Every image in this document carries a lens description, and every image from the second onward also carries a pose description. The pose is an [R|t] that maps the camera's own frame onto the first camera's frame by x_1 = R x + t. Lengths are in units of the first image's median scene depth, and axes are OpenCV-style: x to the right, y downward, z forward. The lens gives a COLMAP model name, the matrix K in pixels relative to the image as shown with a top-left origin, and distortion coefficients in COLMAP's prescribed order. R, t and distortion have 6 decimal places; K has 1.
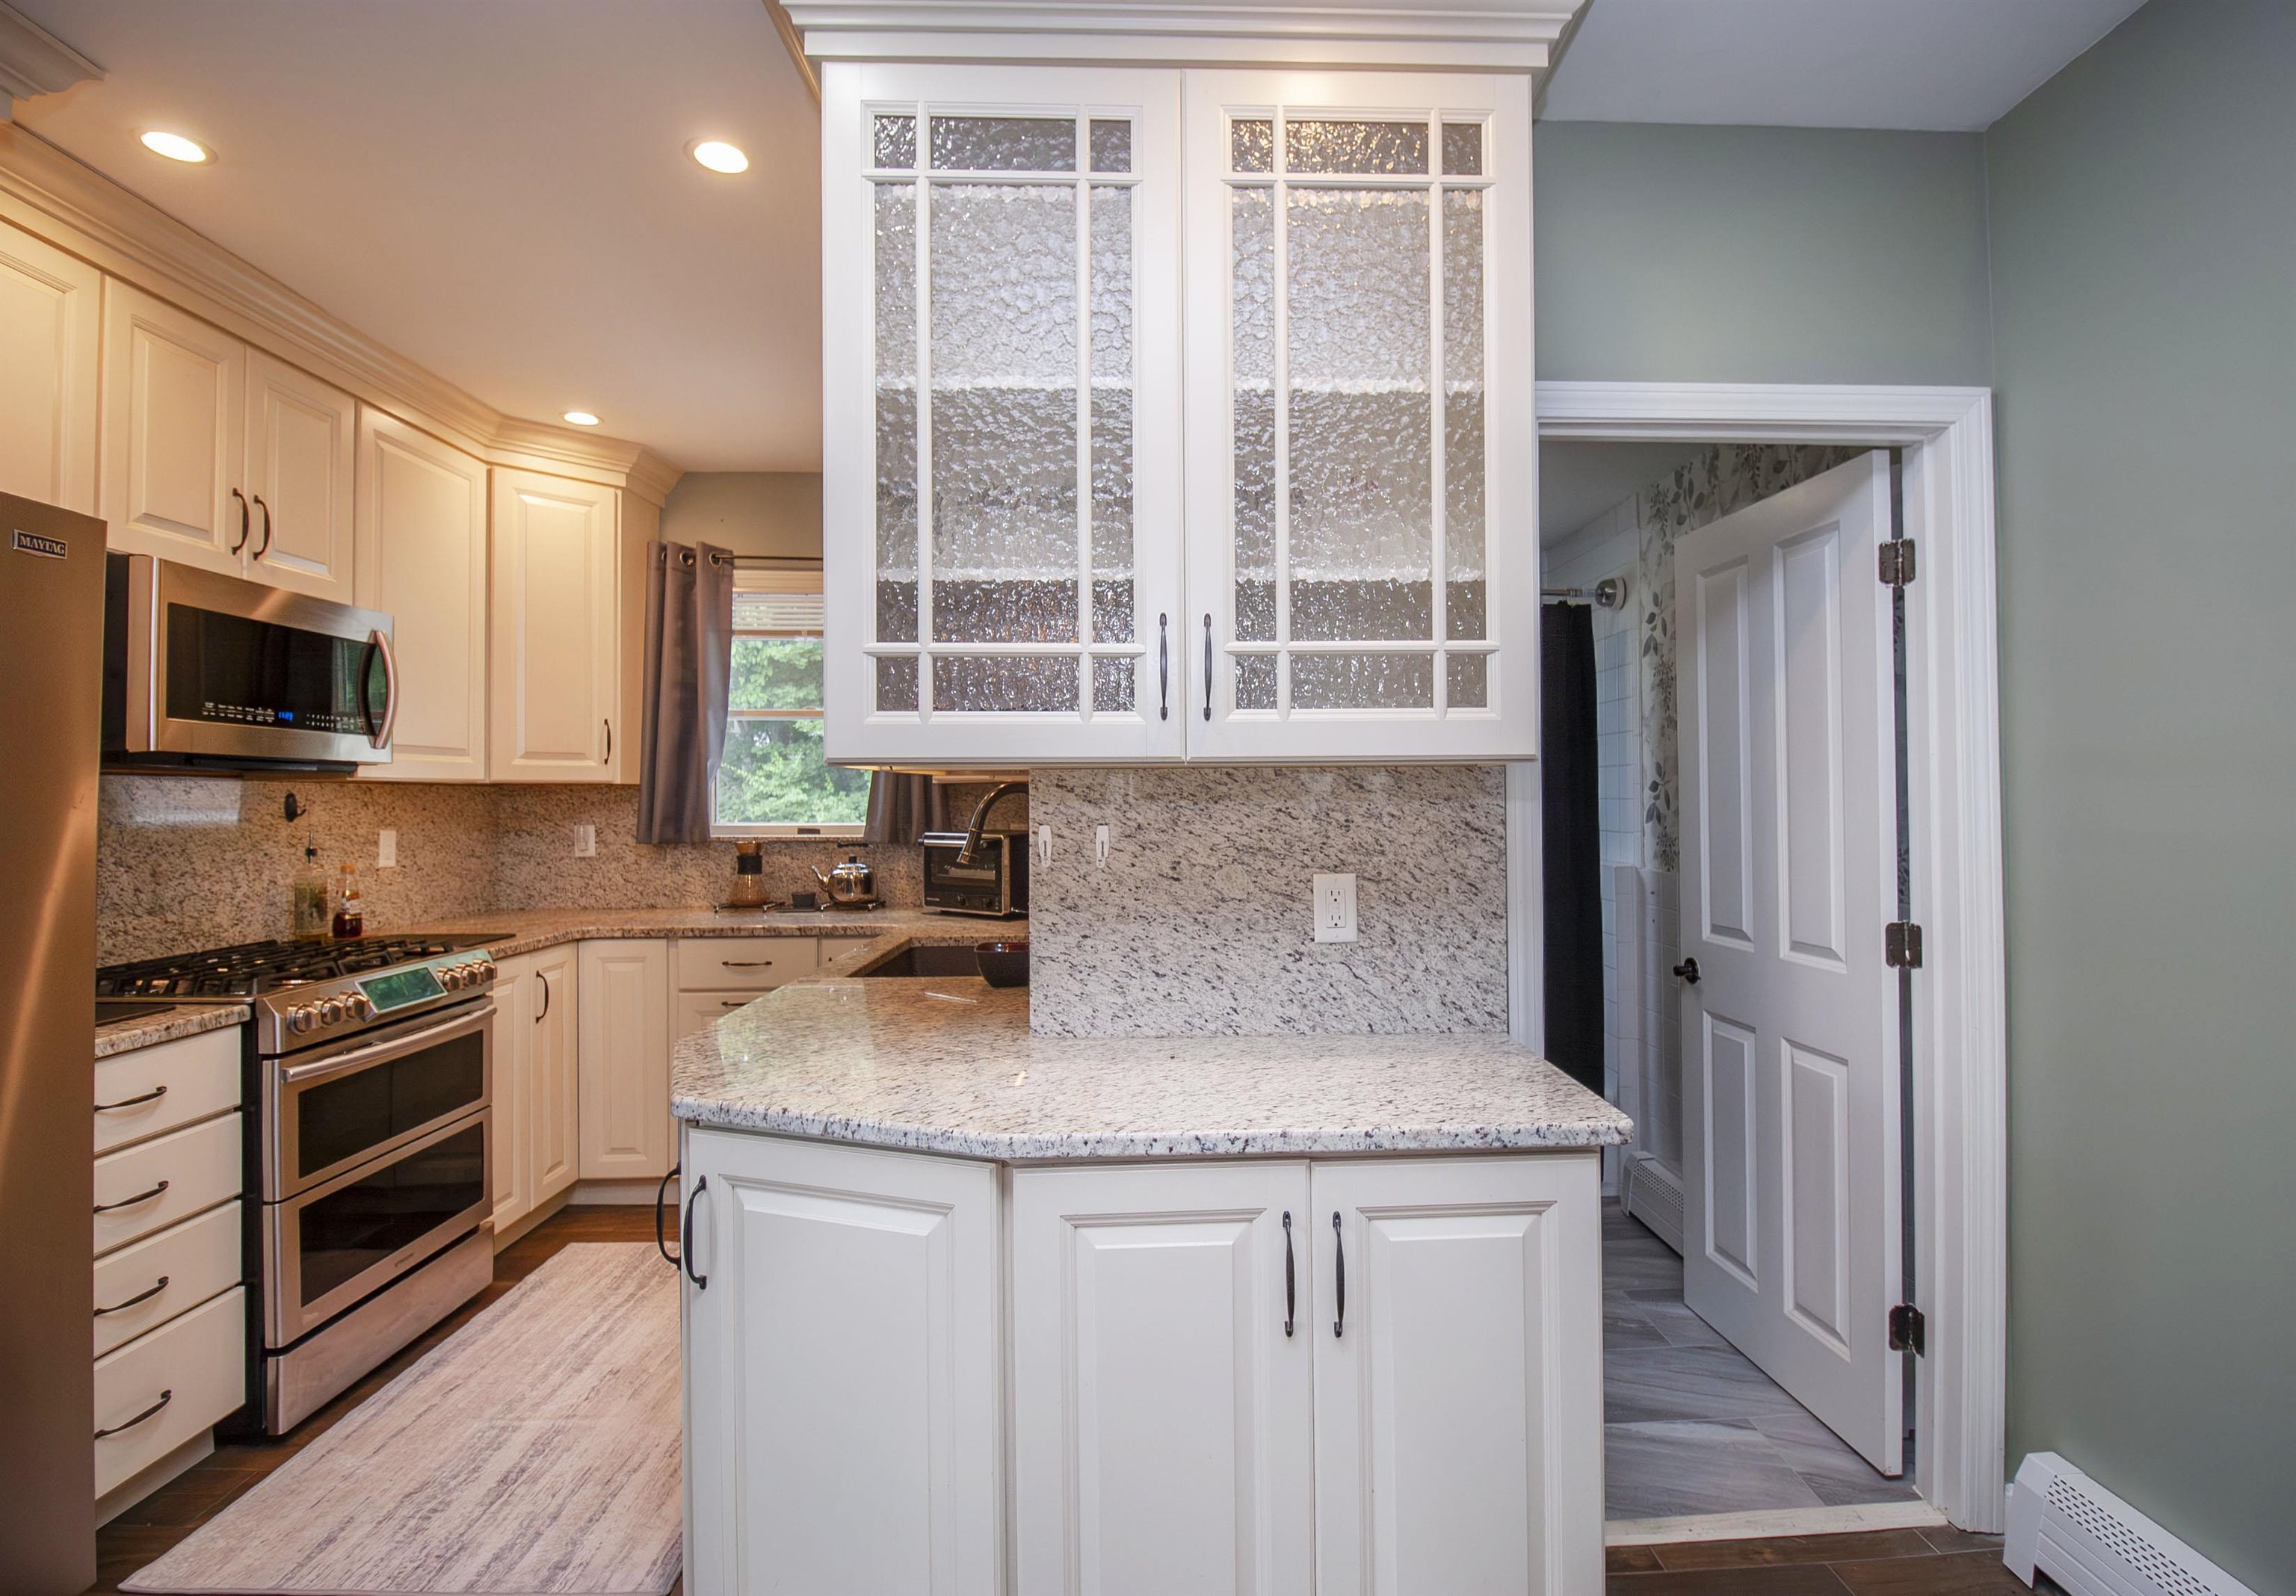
lens RADIAL K [[1129.3, 0, 1202.5], [0, 1129.3, 780.3], [0, 0, 1]] dist [-0.002319, -0.009453]
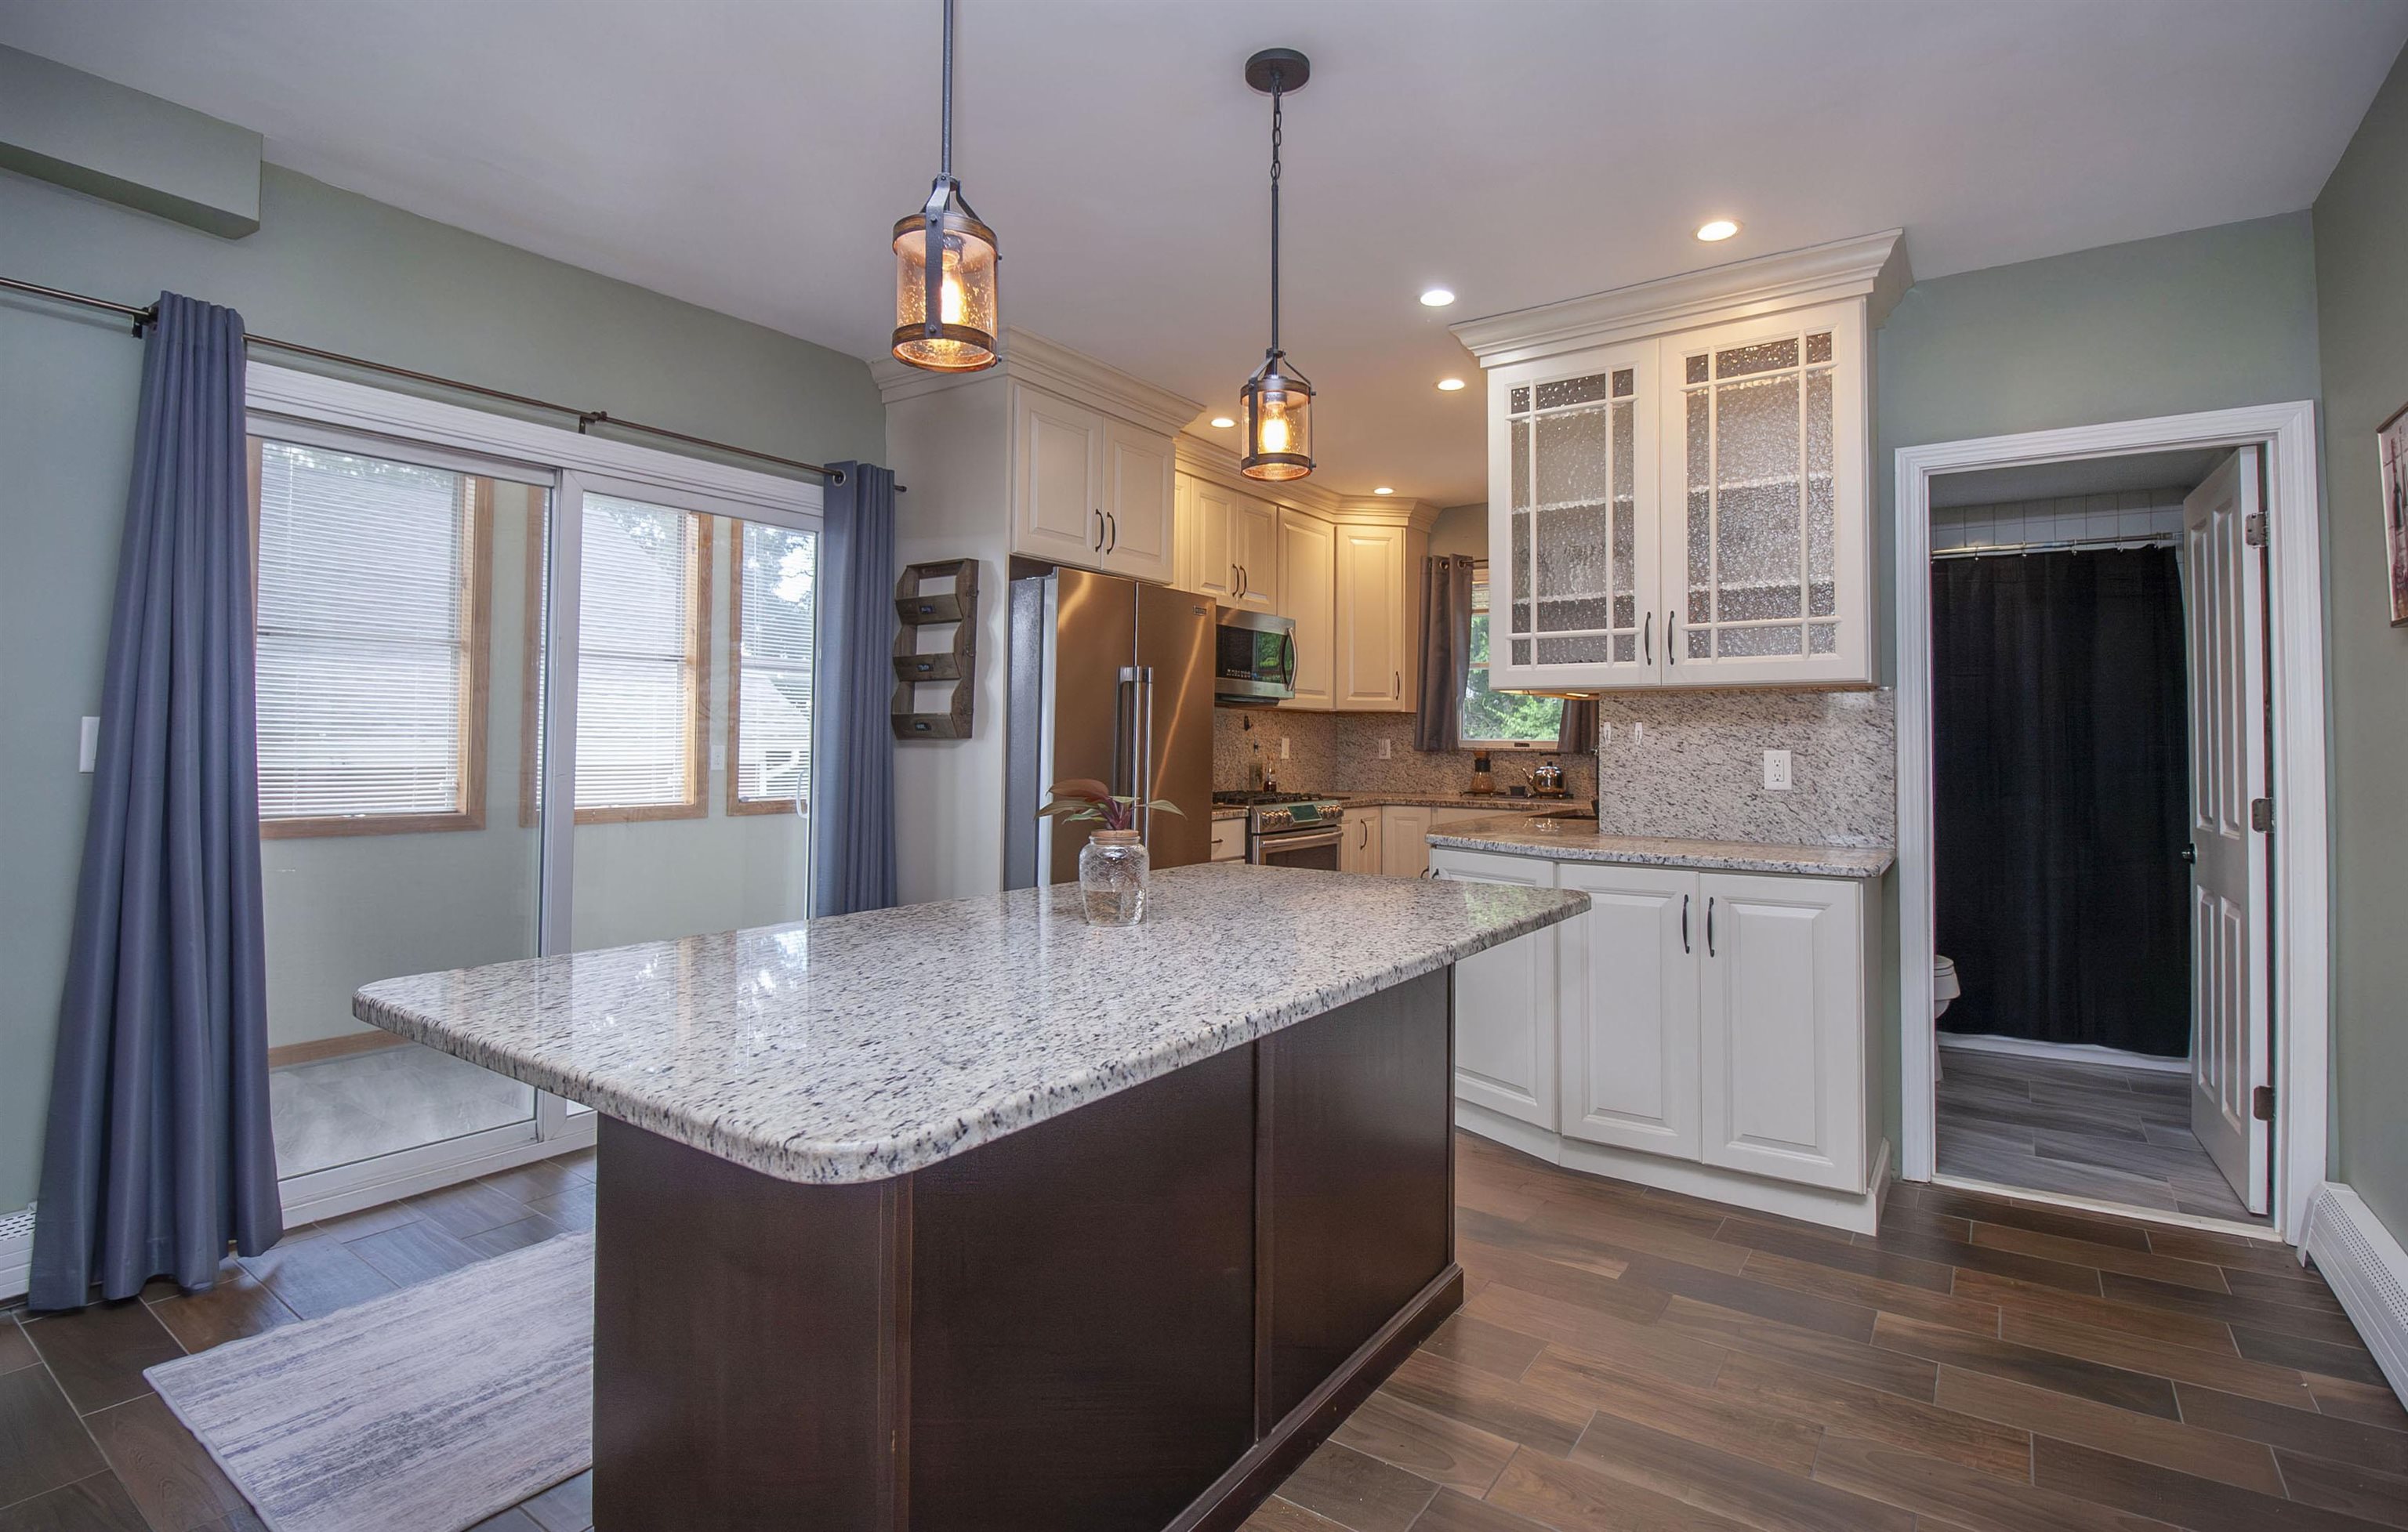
lens RADIAL K [[1106.1, 0, 1223.0], [0, 1106.1, 723.3], [0, 0, 1]] dist [-0.009741, -0.007607]
pose [[0.802627, 0.000044, -0.596481, 0.302845], [-0.000796, 0.999999, -0.000997, 0.030131], [0.596480, 0.001275, 0.802627, -0.589131]]
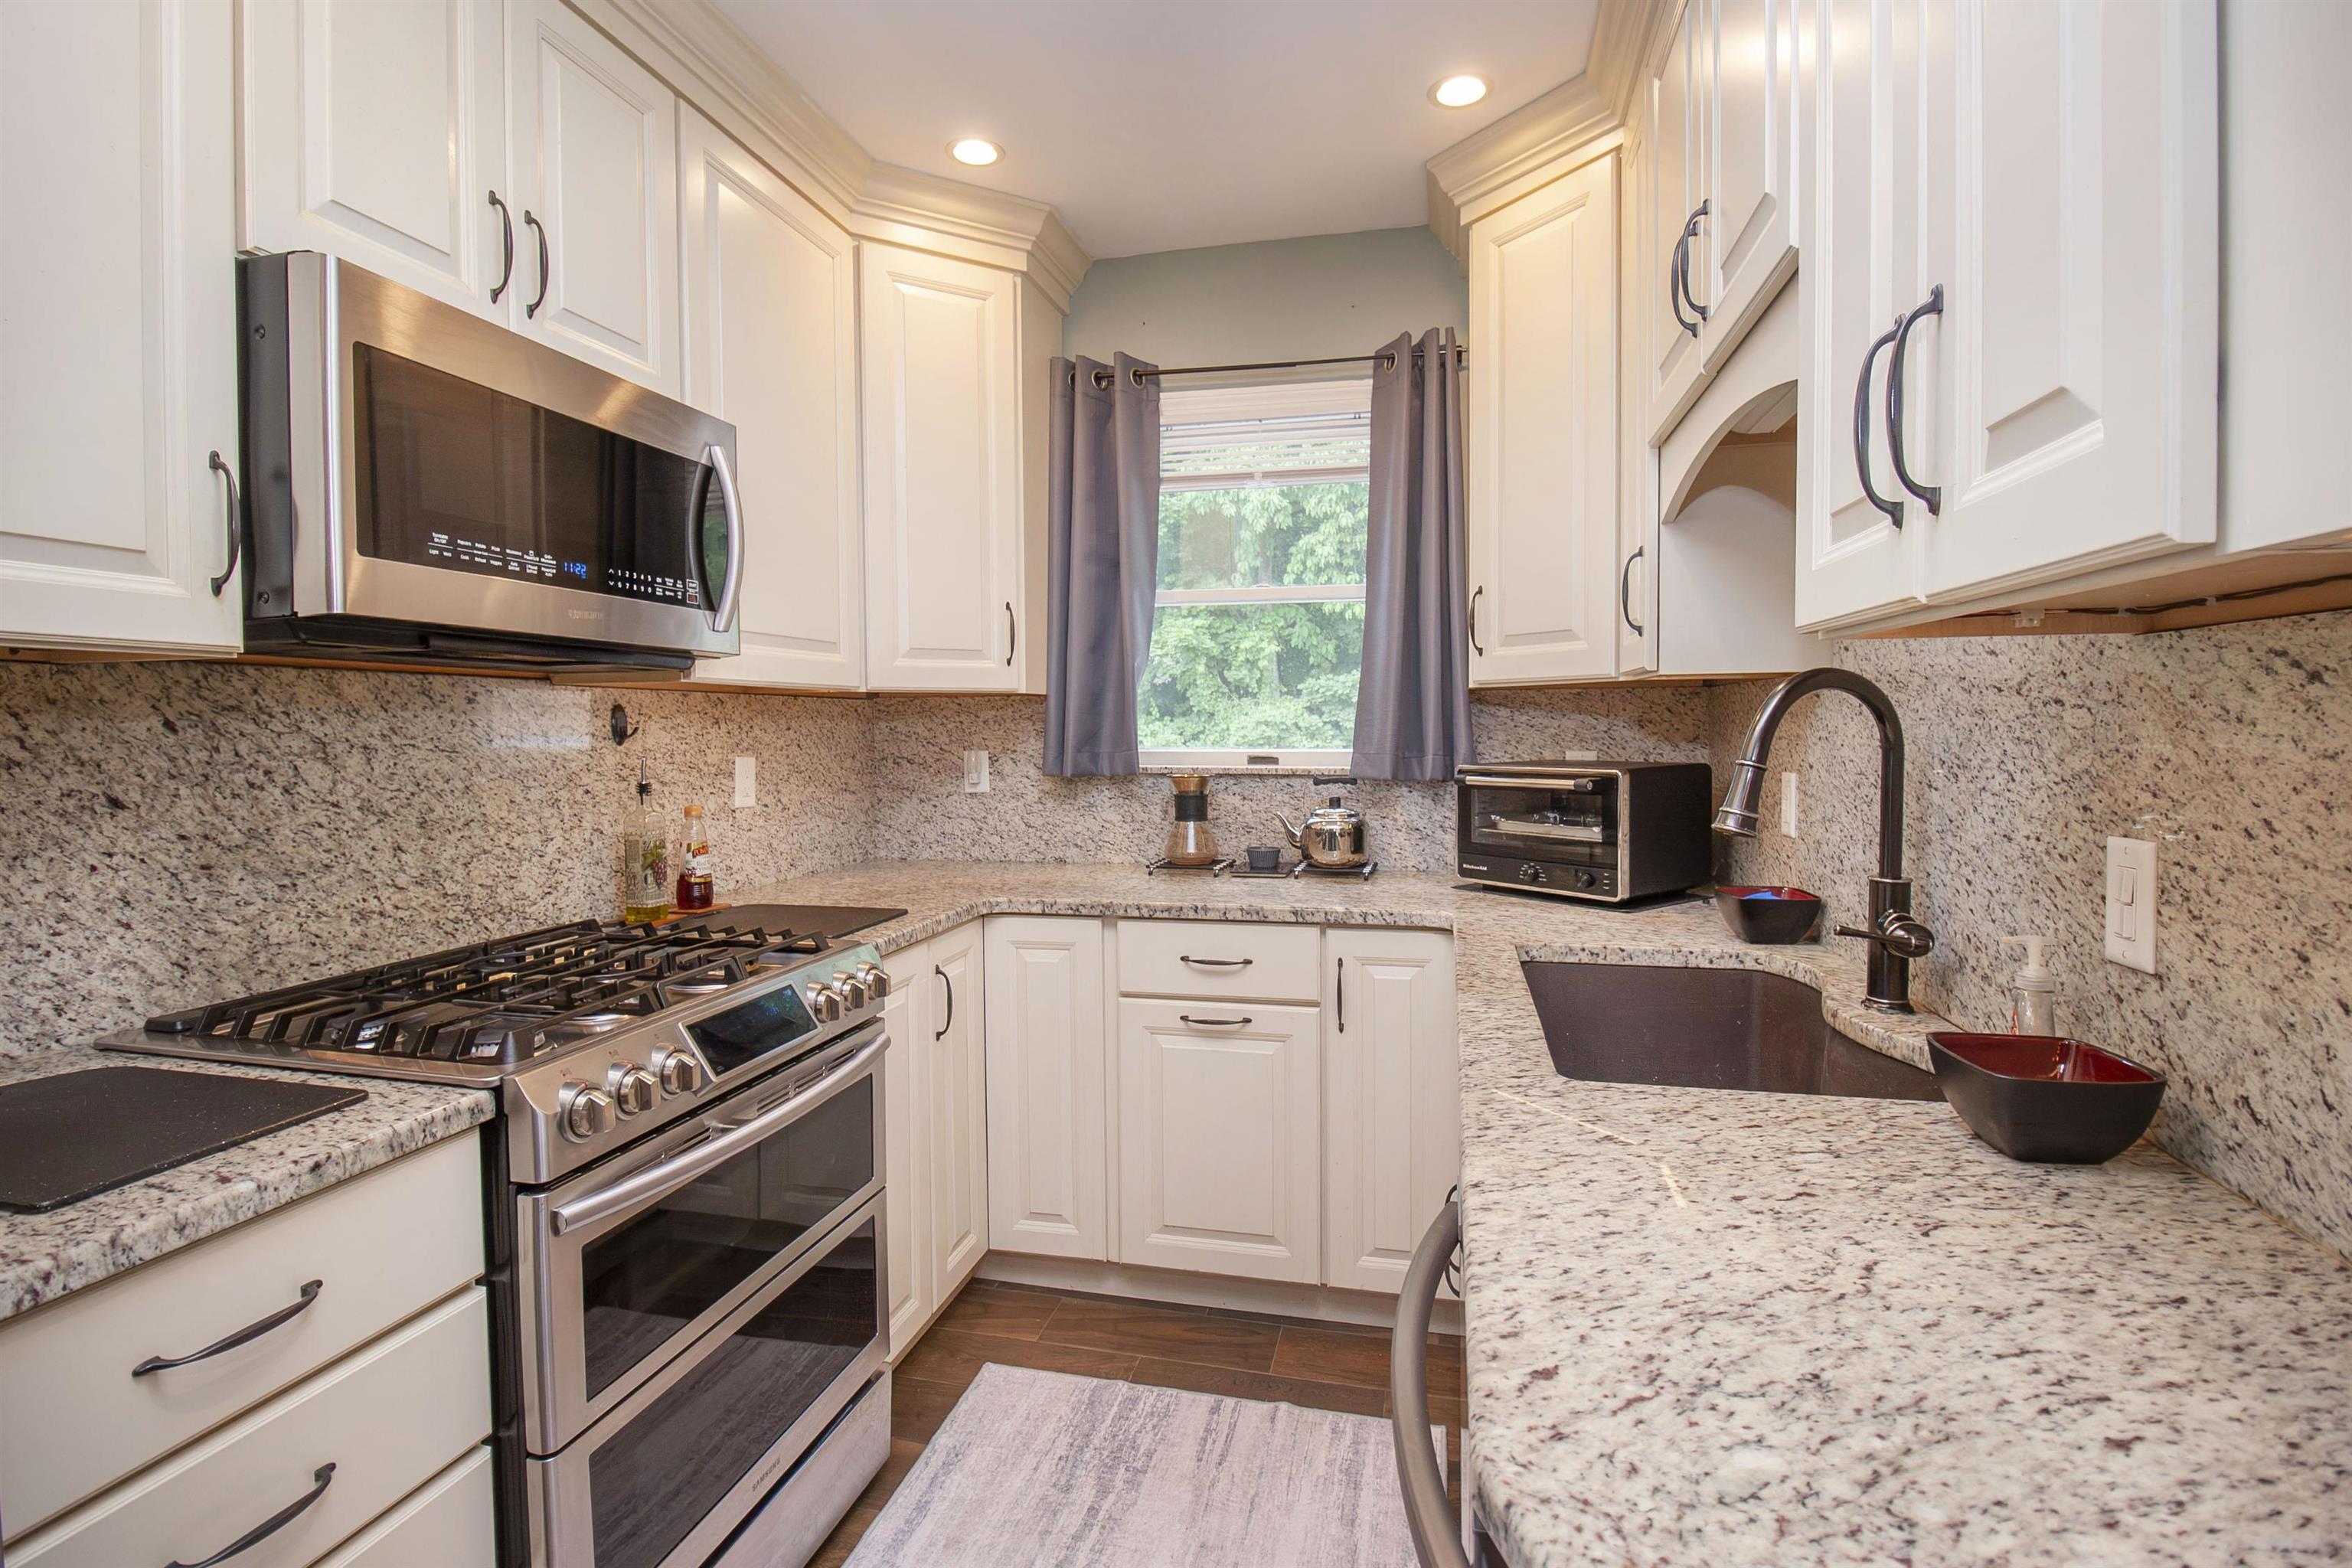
lens RADIAL K [[1137.4, 0, 1175.6], [0, 1137.4, 764.6], [0, 0, 1]] dist [-0.004855, -0.003892]
pose [[0.959787, 0.007718, -0.280622, -0.317742], [0.006614, 0.998723, 0.050090, 0.018201], [0.280650, -0.049932, 0.958511, 0.474944]]
